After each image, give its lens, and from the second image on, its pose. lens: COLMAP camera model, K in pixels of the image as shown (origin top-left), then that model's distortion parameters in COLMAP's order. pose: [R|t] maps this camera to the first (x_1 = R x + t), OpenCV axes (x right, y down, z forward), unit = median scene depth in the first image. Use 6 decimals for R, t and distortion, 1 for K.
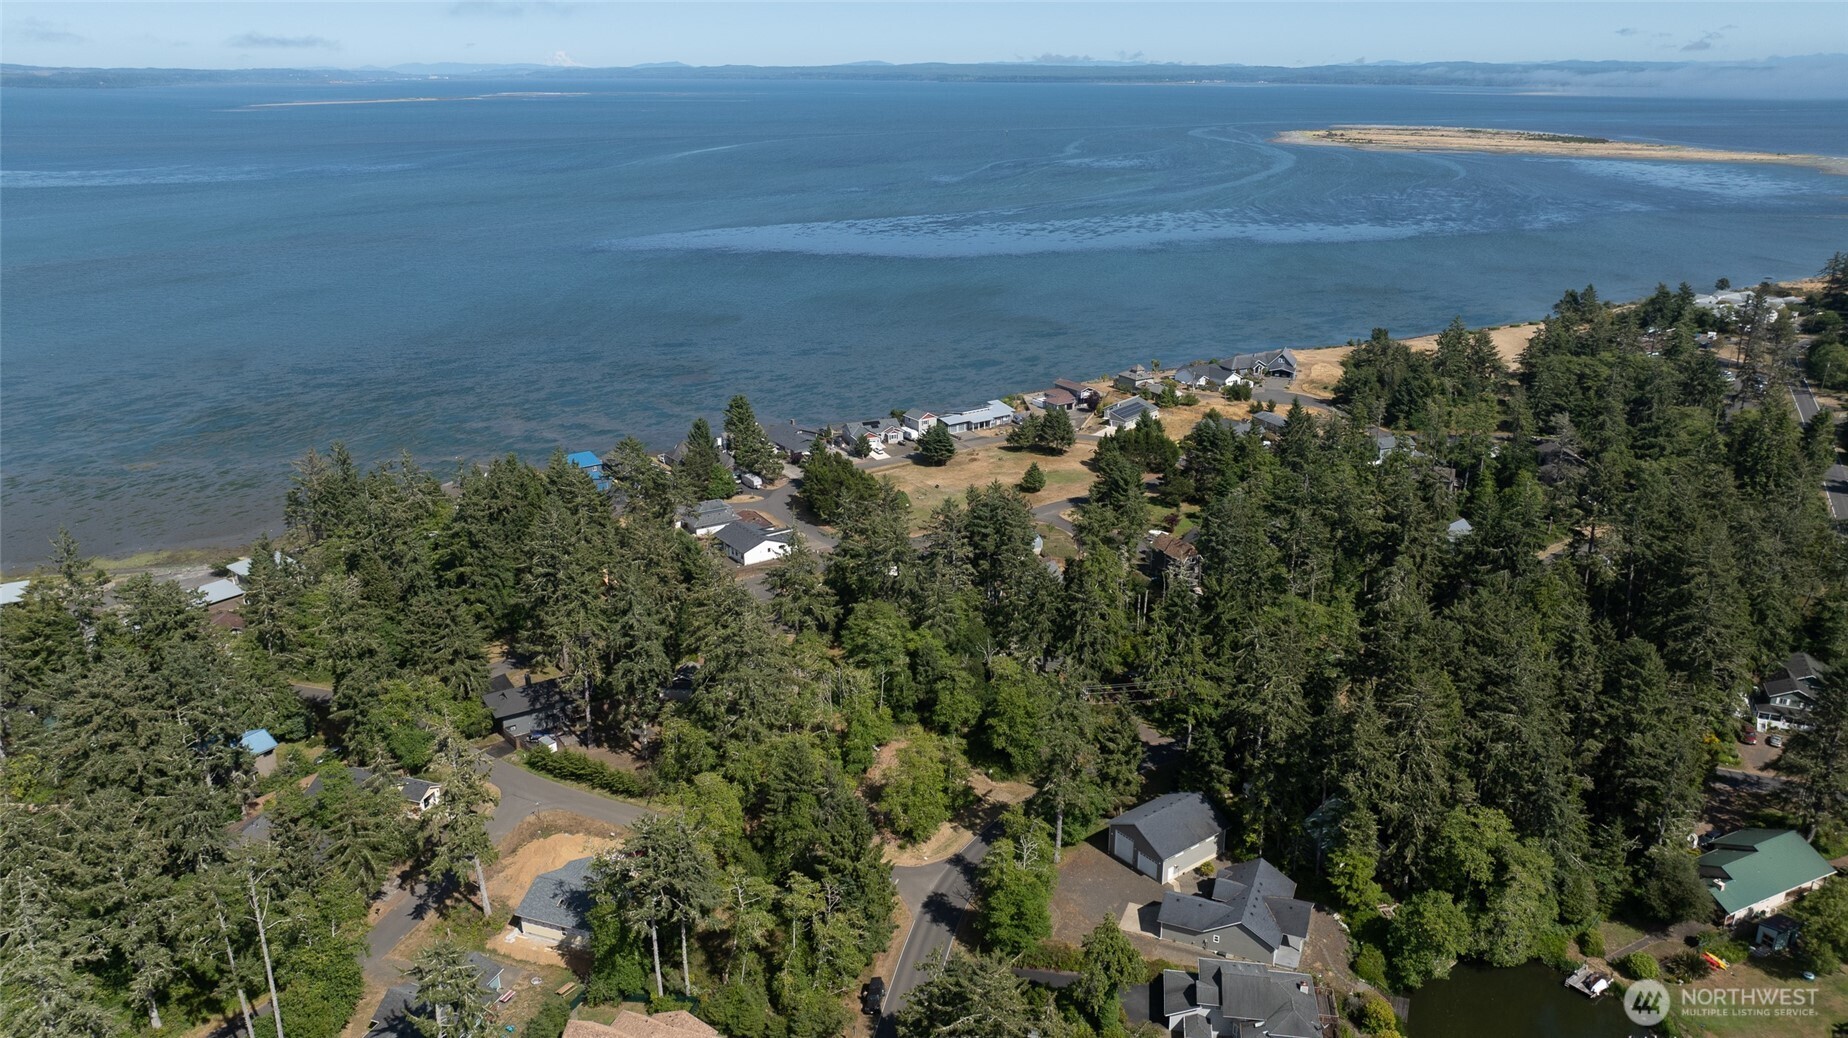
lens RADIAL K [[1293.9, 0, 929.5], [0, 1293.9, 517.4], [0, 0, 1]] dist [-0.041854, 0.042270]
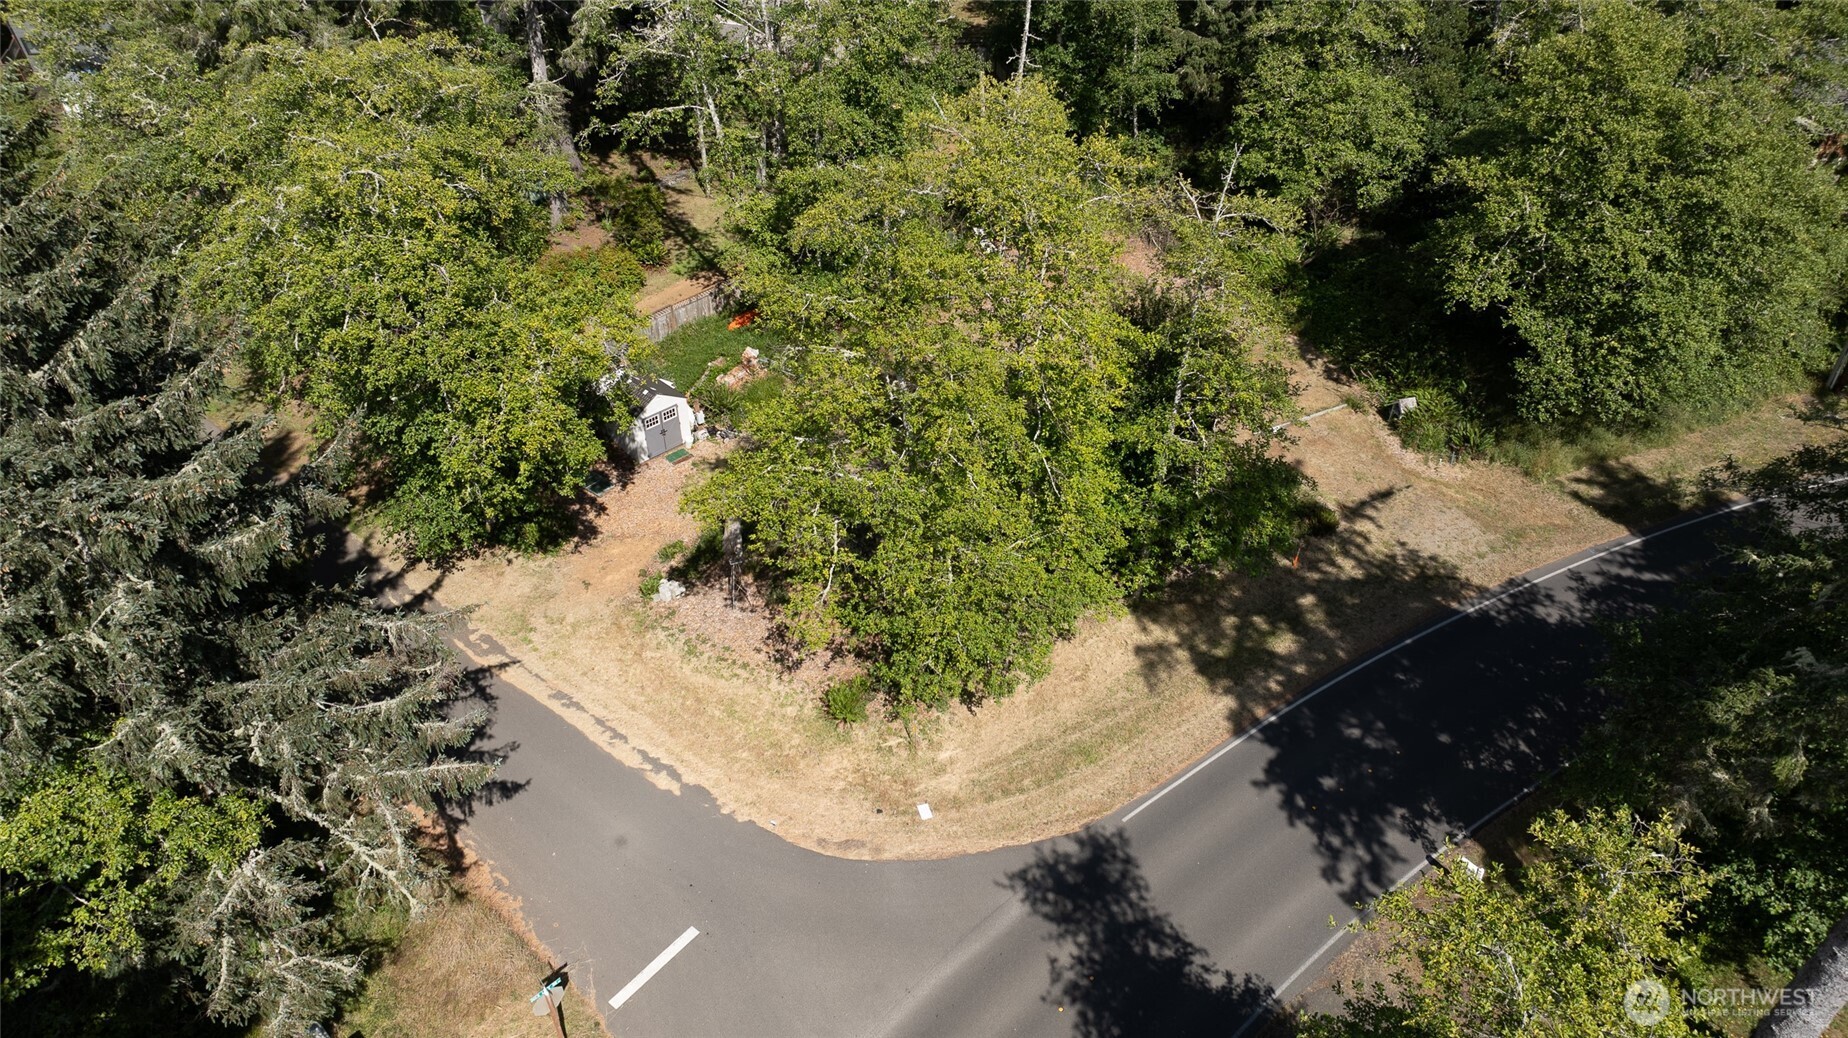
lens RADIAL K [[1293.9, 0, 928.9], [0, 1293.9, 513.7], [0, 0, 1]] dist [-0.041854, 0.042270]
pose [[0.937796, 0.201497, -0.282732, 0.032857], [-0.100414, 0.936963, 0.334690, 0.133347], [0.332348, -0.285481, 0.898913, 0.690294]]
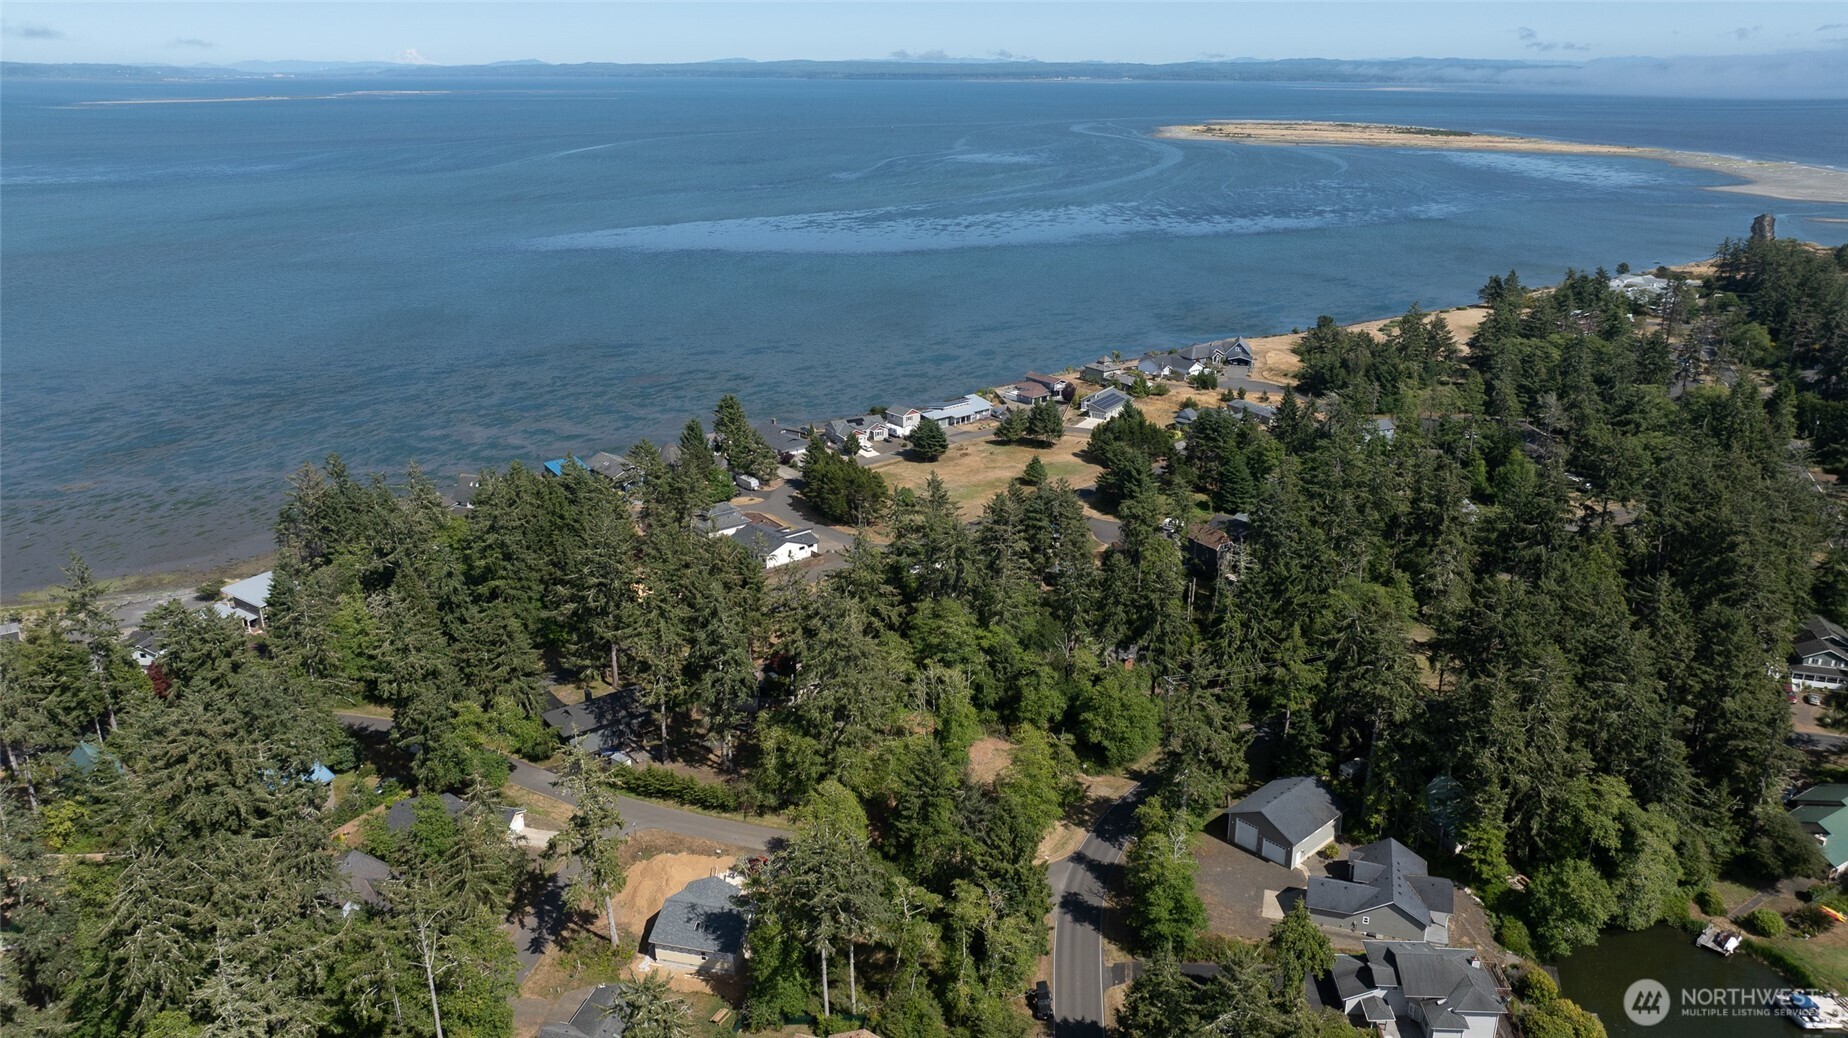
lens RADIAL K [[1293.9, 0, 926.2], [0, 1293.9, 522.7], [0, 0, 1]] dist [-0.041854, 0.042270]
pose [[0.994974, -0.032795, 0.094612, -0.145134], [0.032295, 0.999455, 0.006809, -0.000271], [-0.094784, -0.003720, 0.995491, 0.025897]]
